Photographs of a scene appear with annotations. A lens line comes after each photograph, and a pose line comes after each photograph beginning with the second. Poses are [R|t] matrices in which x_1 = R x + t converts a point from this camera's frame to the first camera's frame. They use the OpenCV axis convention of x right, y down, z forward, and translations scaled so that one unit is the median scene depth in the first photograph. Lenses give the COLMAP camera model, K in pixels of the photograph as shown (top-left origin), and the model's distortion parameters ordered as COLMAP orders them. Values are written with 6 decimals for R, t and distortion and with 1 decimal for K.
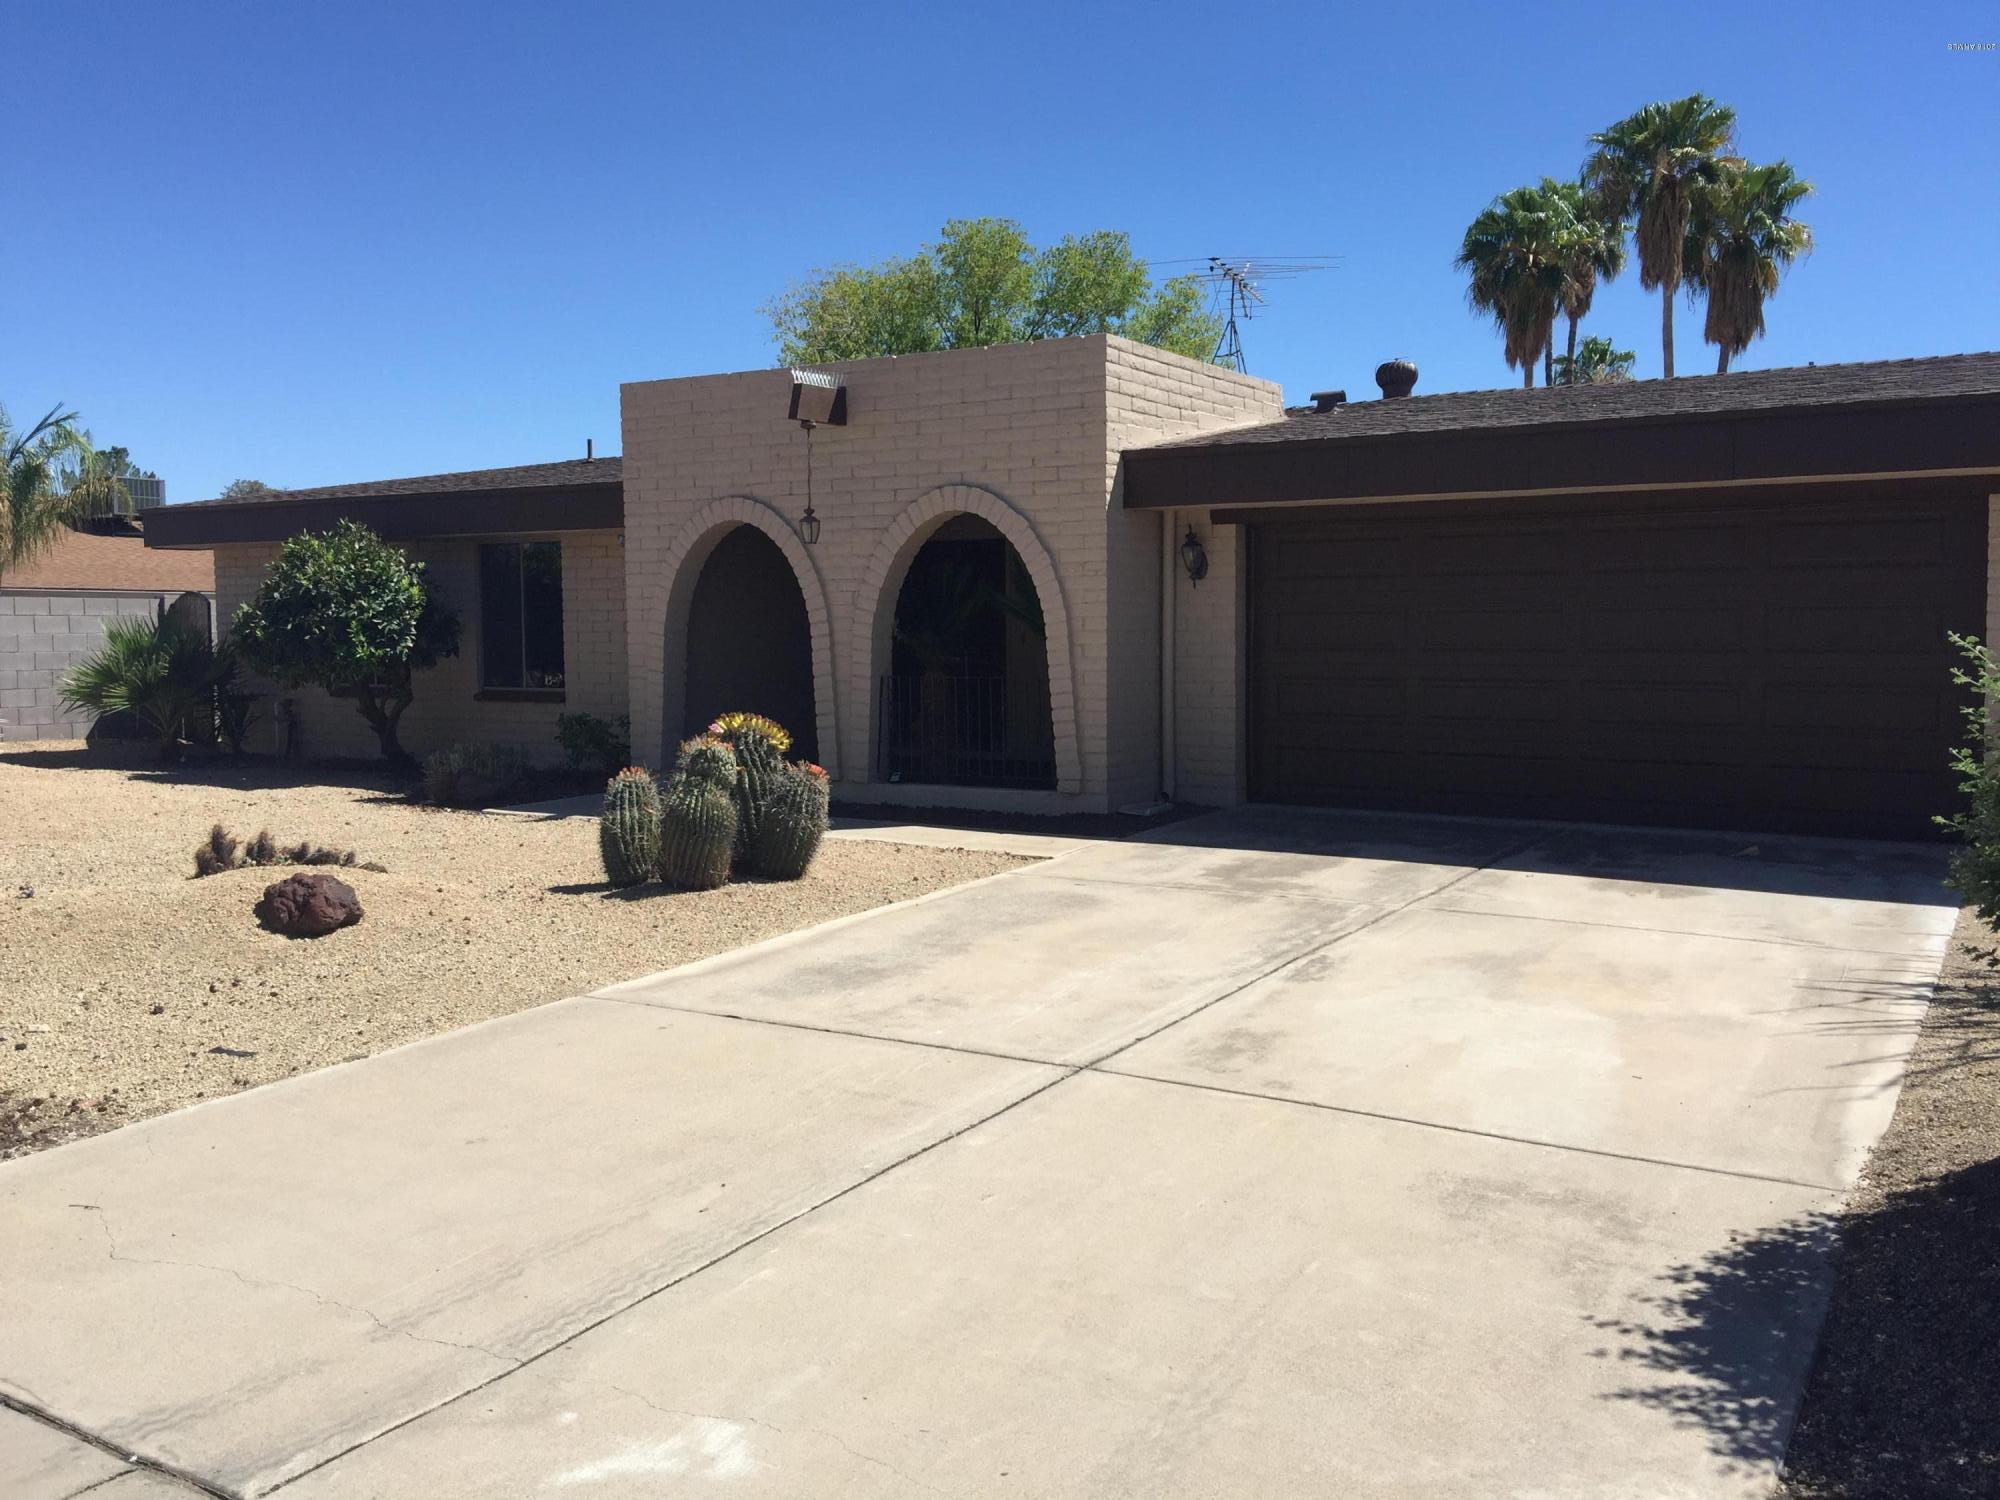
lens RADIAL K [[1676.8, 0, 1000.0], [0, 1676.8, 750.0], [0, 0, 1]] dist [0.073068, -0.128945]
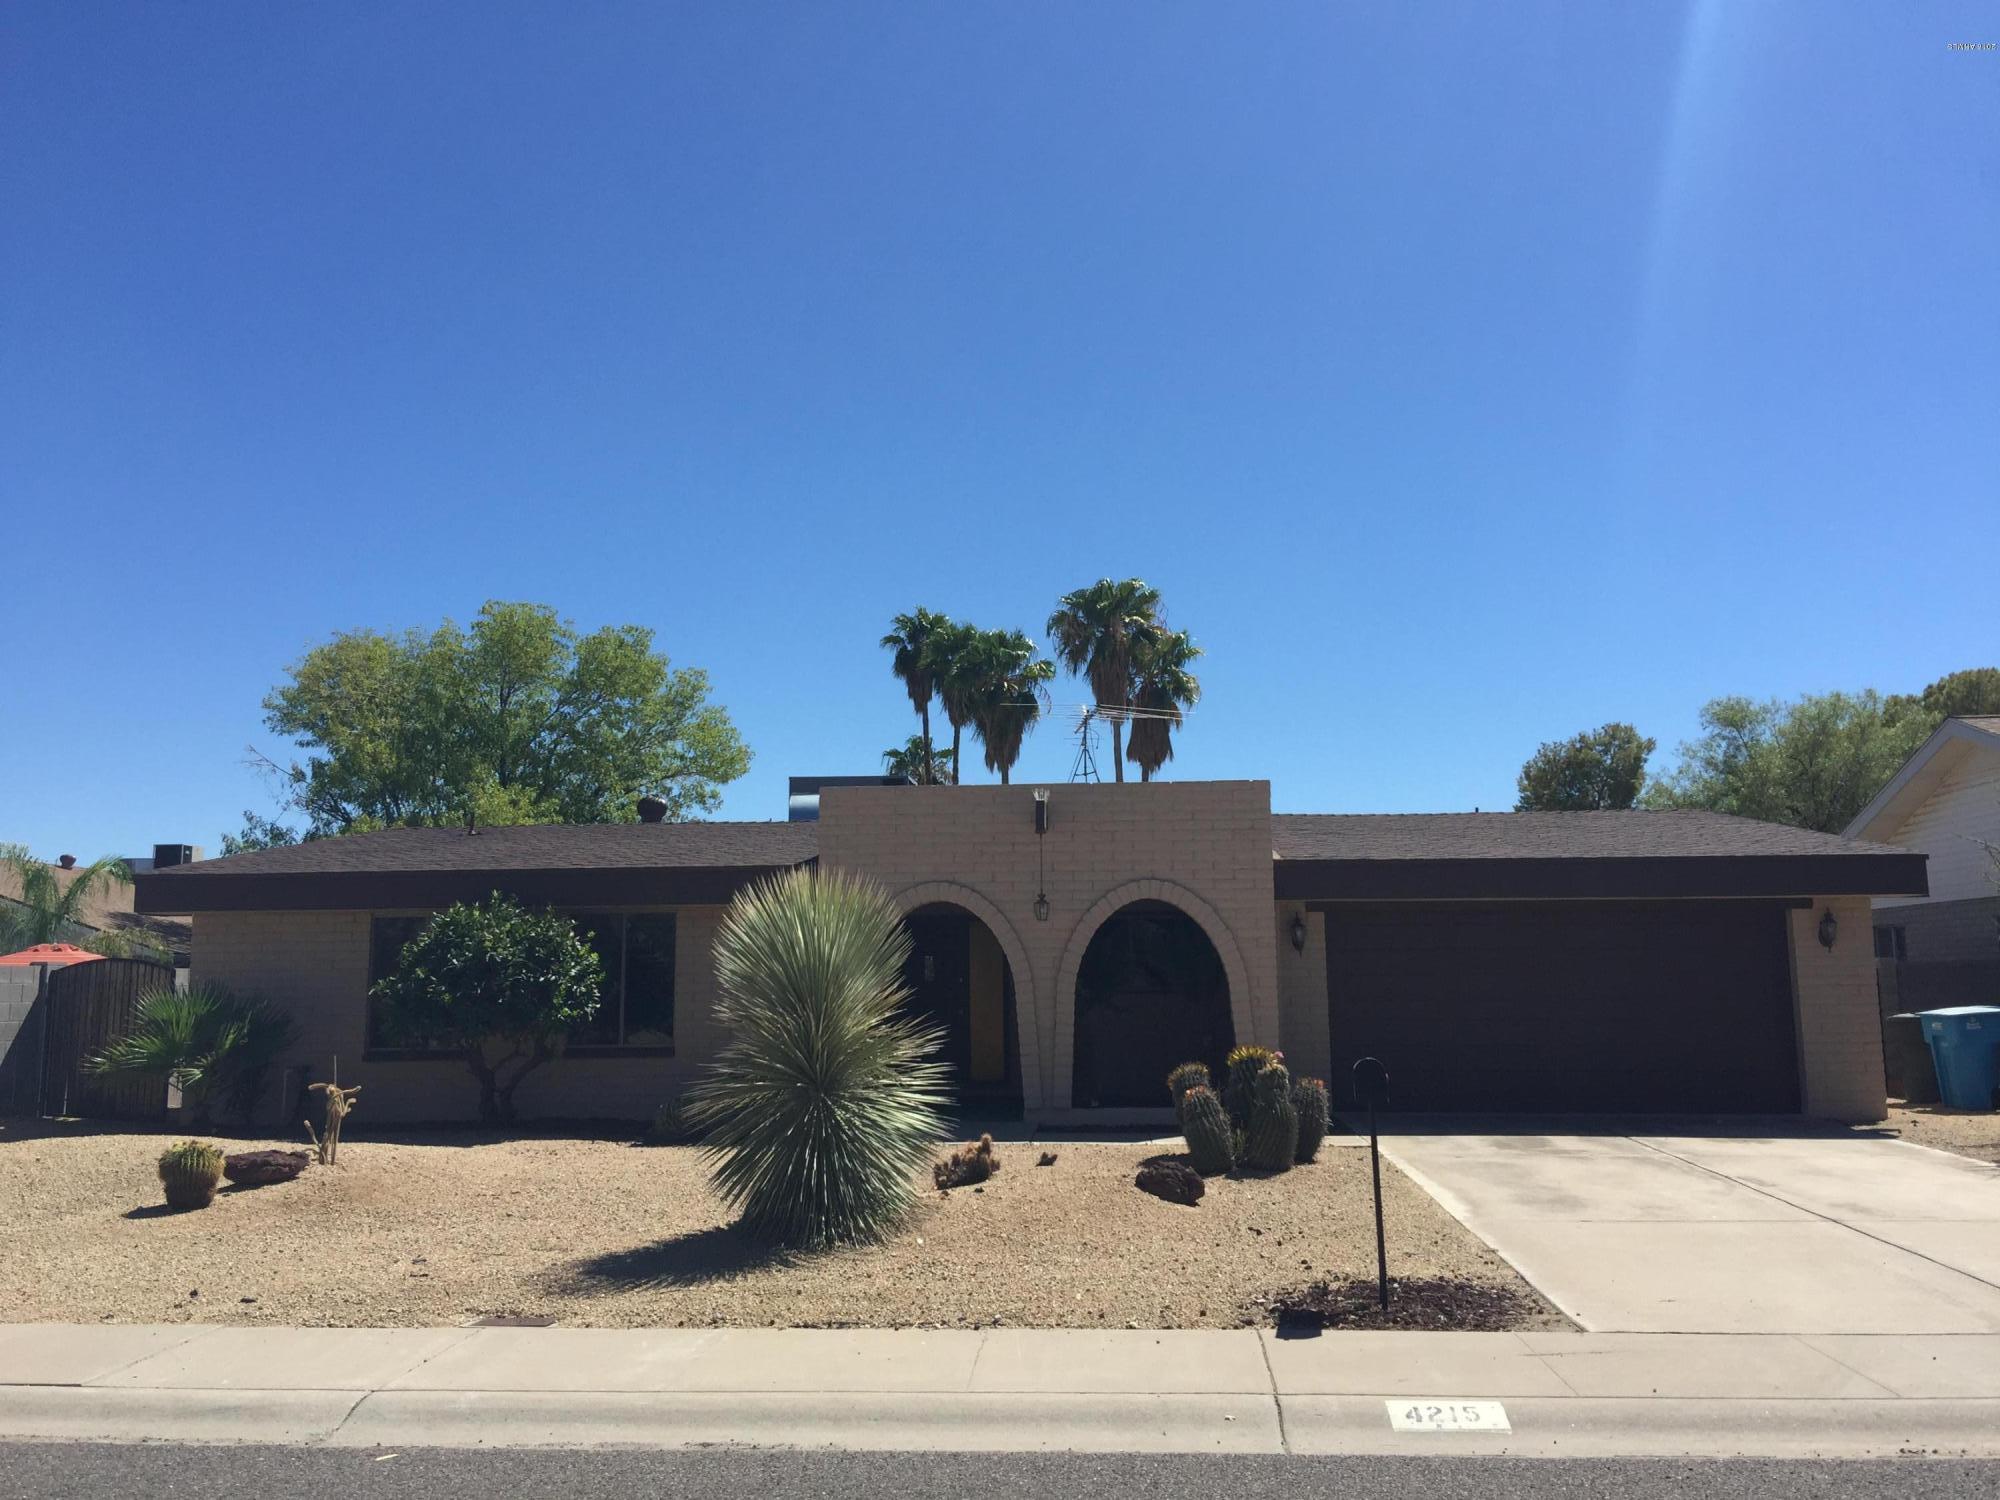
lens RADIAL K [[1673.8, 0, 1010.5], [0, 1673.8, 715.5], [0, 0, 1]] dist [0.088497, -0.151850]
pose [[0.878482, 0.069353, 0.472716, -0.728893], [0.041717, 0.974496, -0.220495, 0.007570], [-0.475951, 0.213421, 0.853184, -0.127435]]
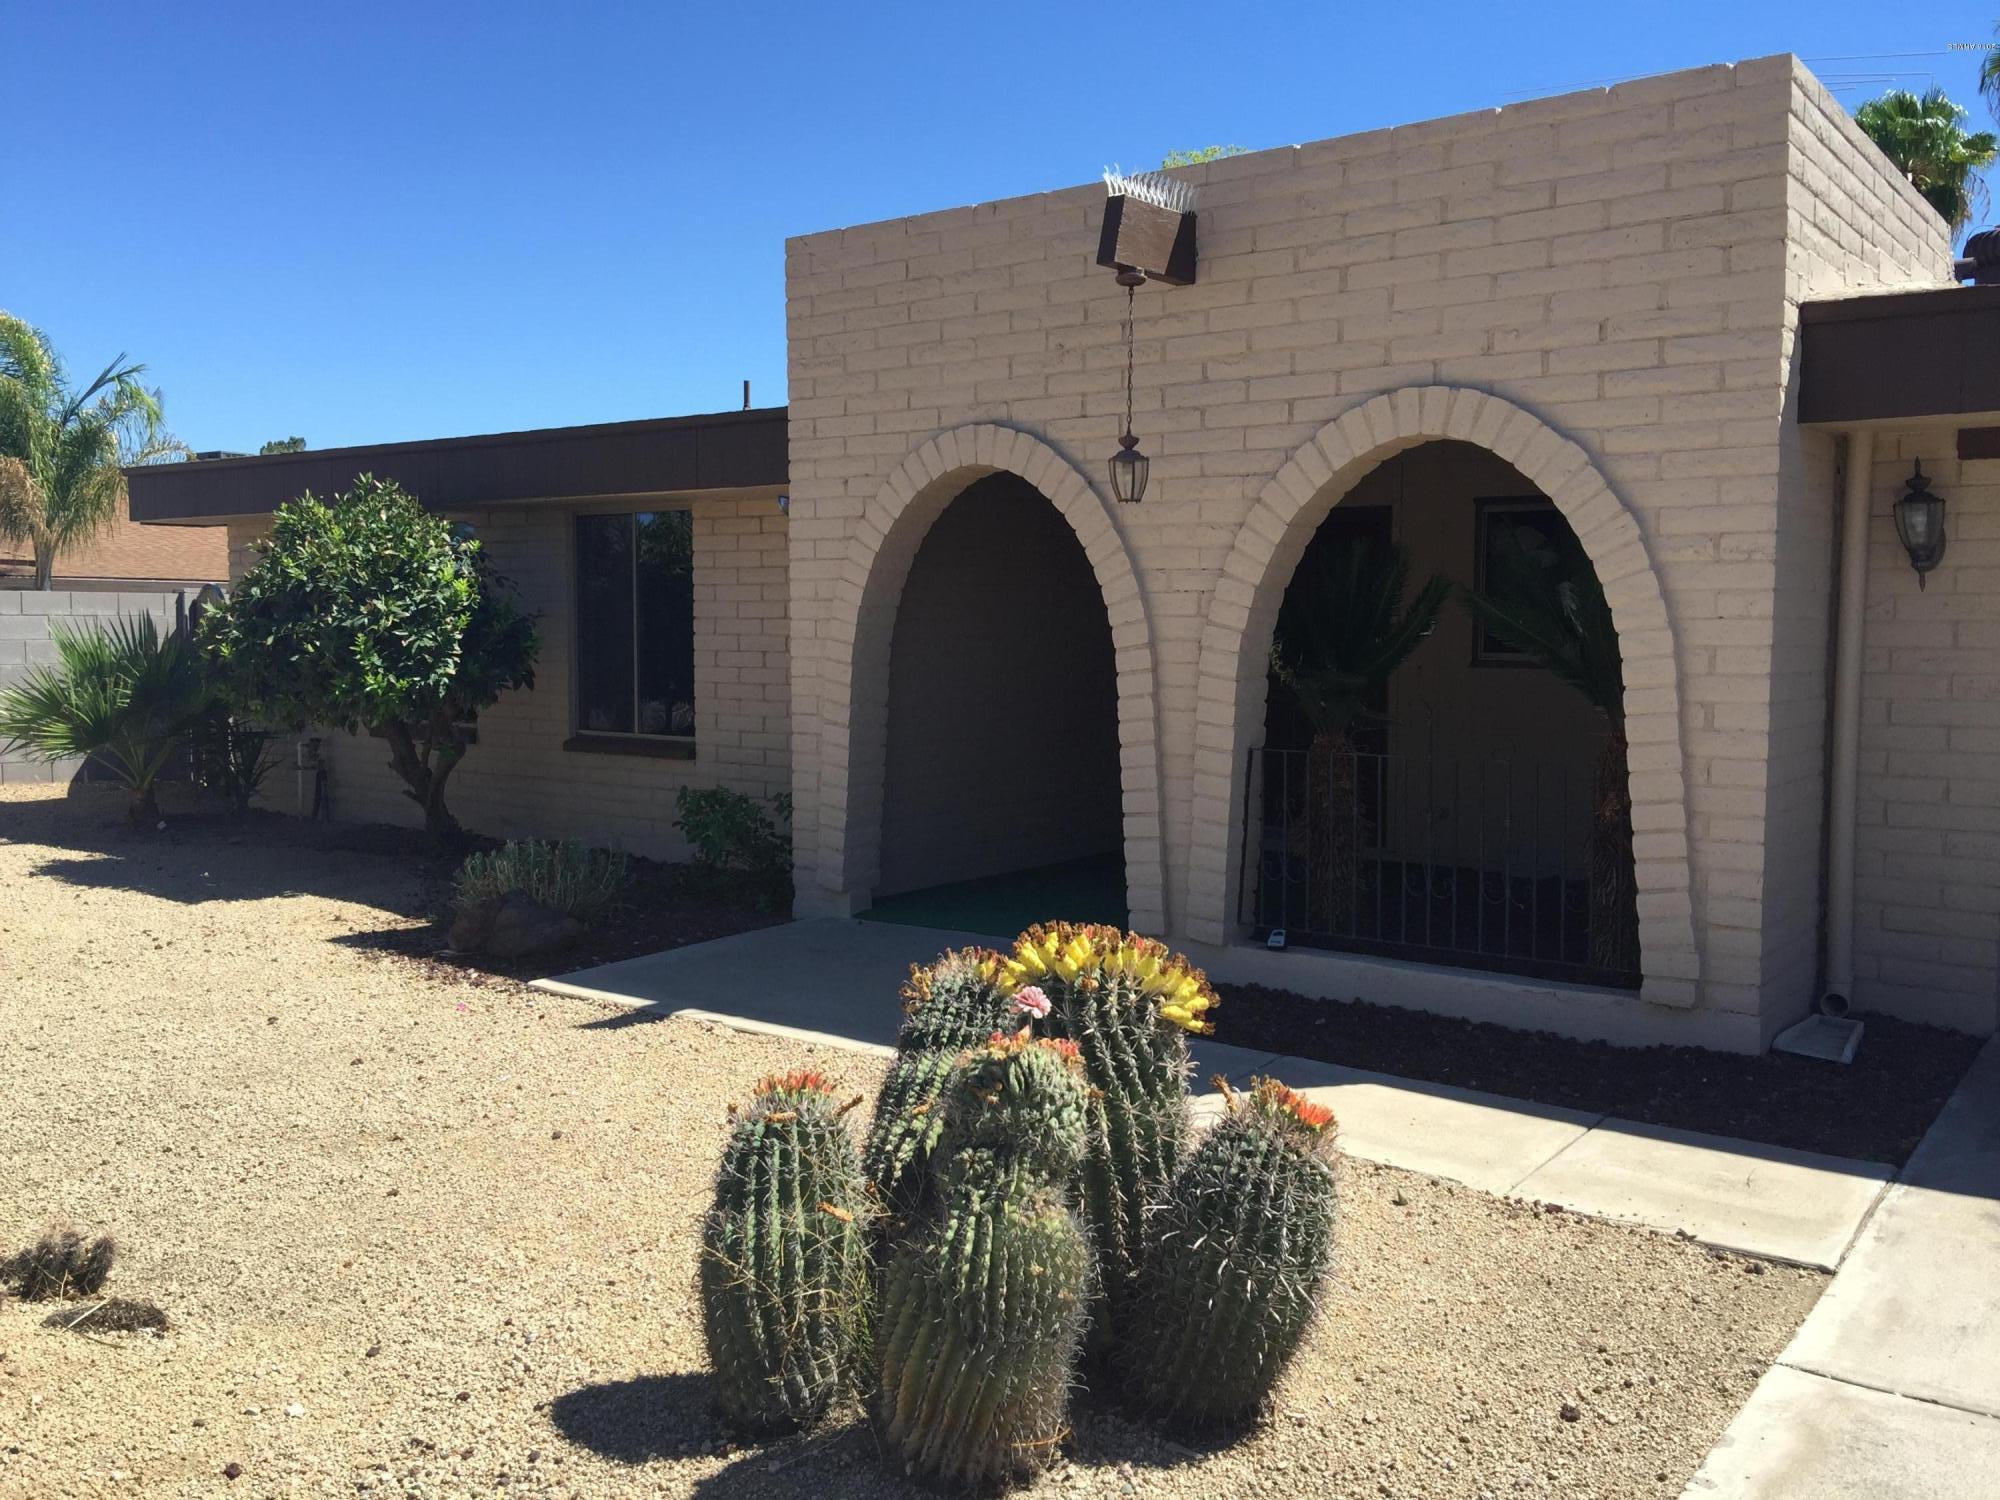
lens RADIAL K [[1673.8, 0, 1010.5], [0, 1673.8, 715.5], [0, 0, 1]] dist [0.088497, -0.151850]
pose [[0.995973, 0.012299, -0.088811, -0.098038], [-0.013746, 0.999782, -0.015707, -0.044309], [0.088599, 0.016864, 0.995925, 0.448338]]
